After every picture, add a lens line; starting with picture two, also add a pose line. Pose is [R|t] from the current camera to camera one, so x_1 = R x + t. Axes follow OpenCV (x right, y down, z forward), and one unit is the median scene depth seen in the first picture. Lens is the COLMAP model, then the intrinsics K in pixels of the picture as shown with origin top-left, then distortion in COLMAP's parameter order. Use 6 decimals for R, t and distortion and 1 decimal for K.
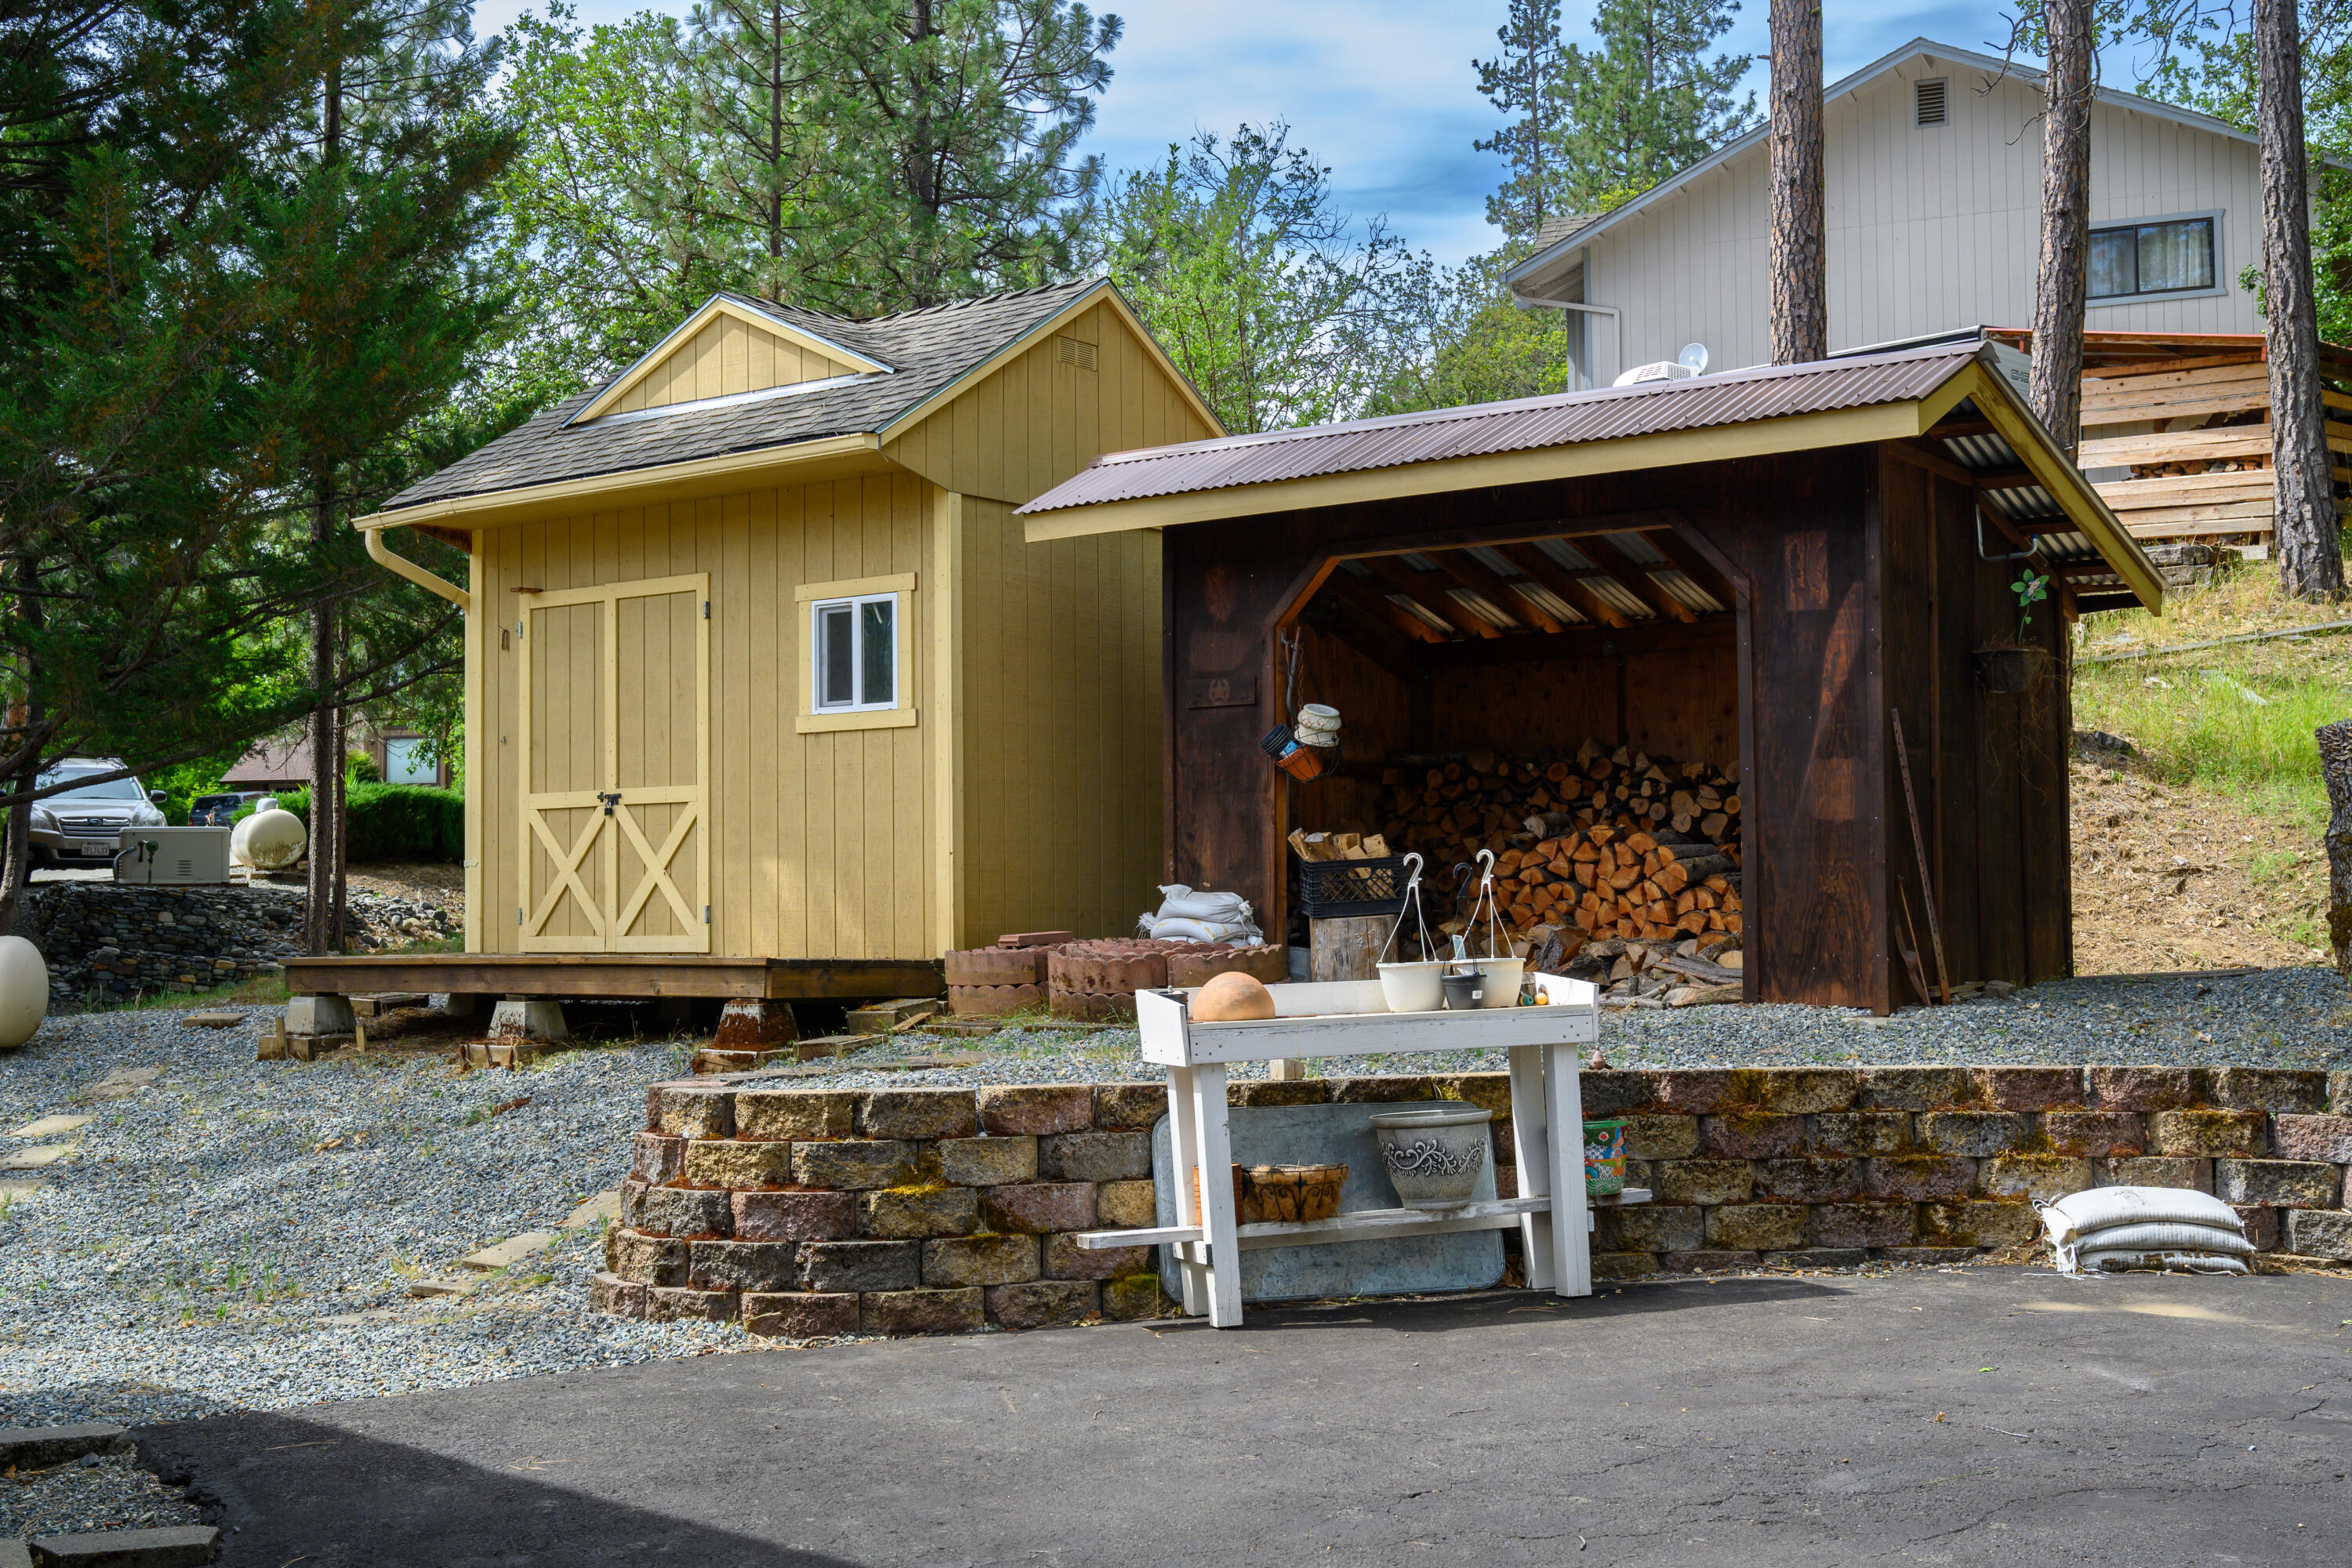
lens RADIAL K [[2650.2, 0, 1176.5], [0, 2650.2, 785.4], [0, 0, 1]] dist [-0.008666, 0.000000]
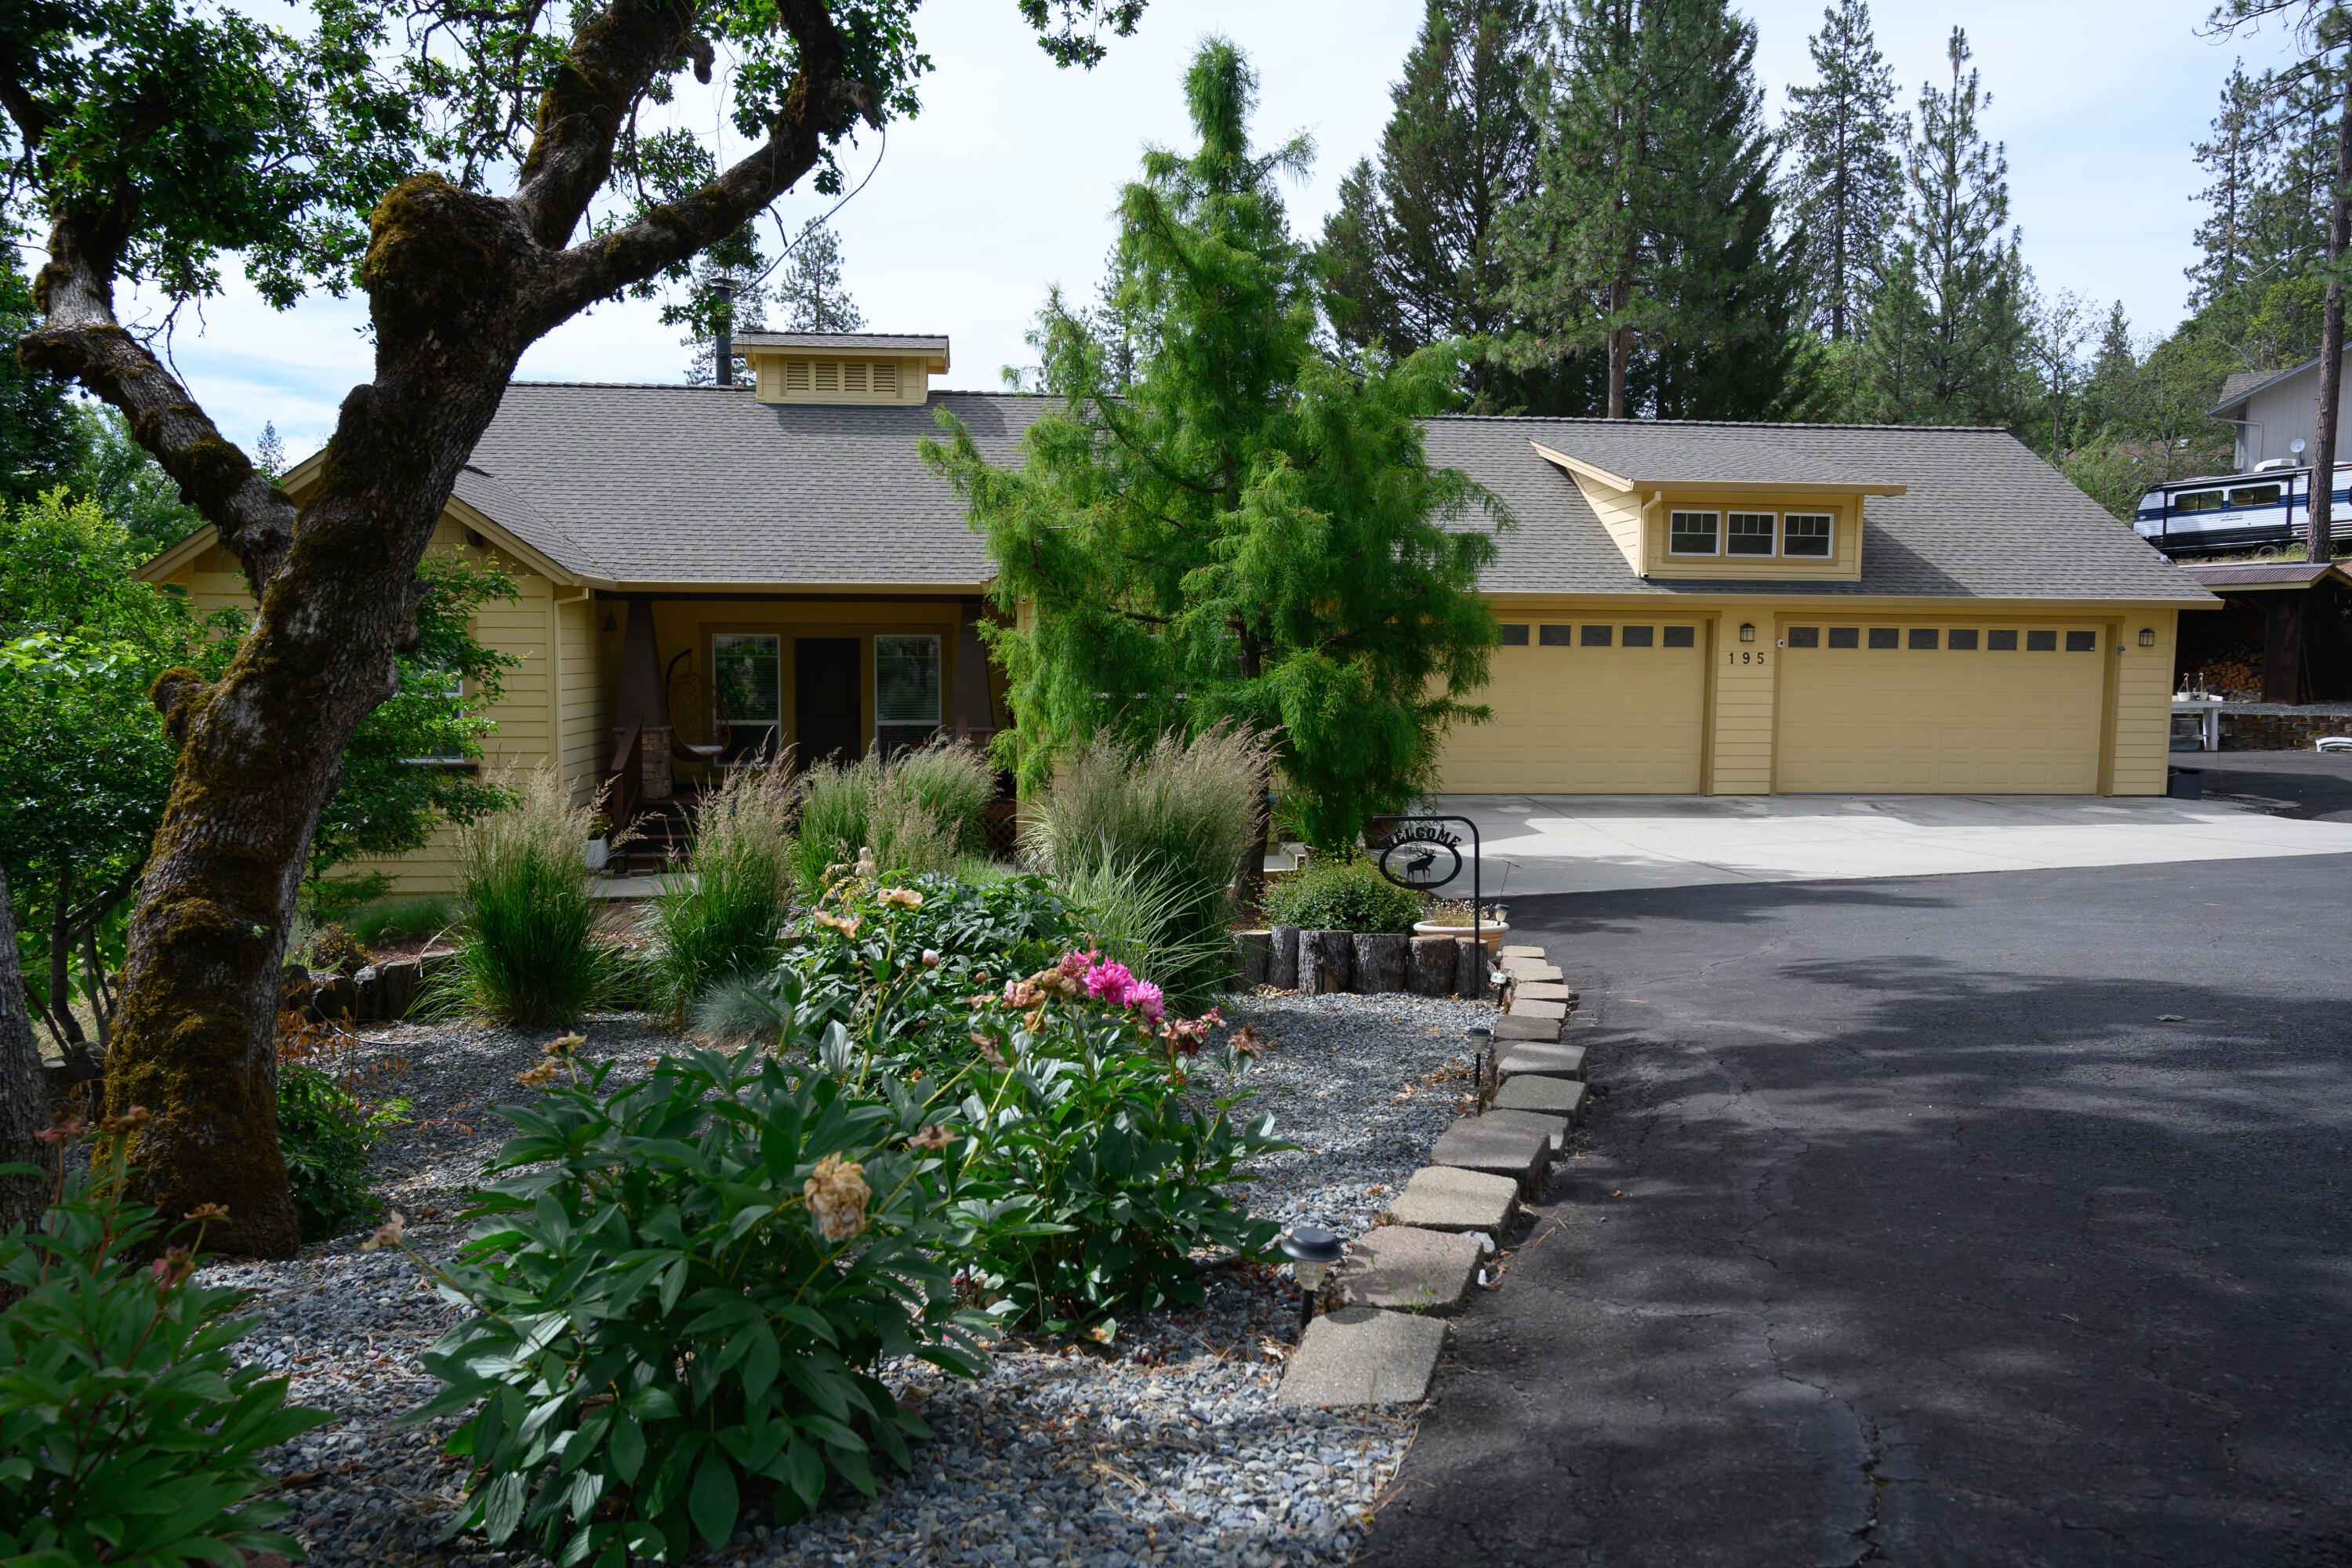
lens RADIAL K [[1630.7, 0, 1174.1], [0, 1630.7, 778.6], [0, 0, 1]] dist [0.000425, 0.001614]
pose [[0.912257, 0.048509, -0.406736, -0.429577], [0.004218, 0.991798, 0.127745, -0.193661], [0.409597, -0.118252, 0.904570, -2.894325]]
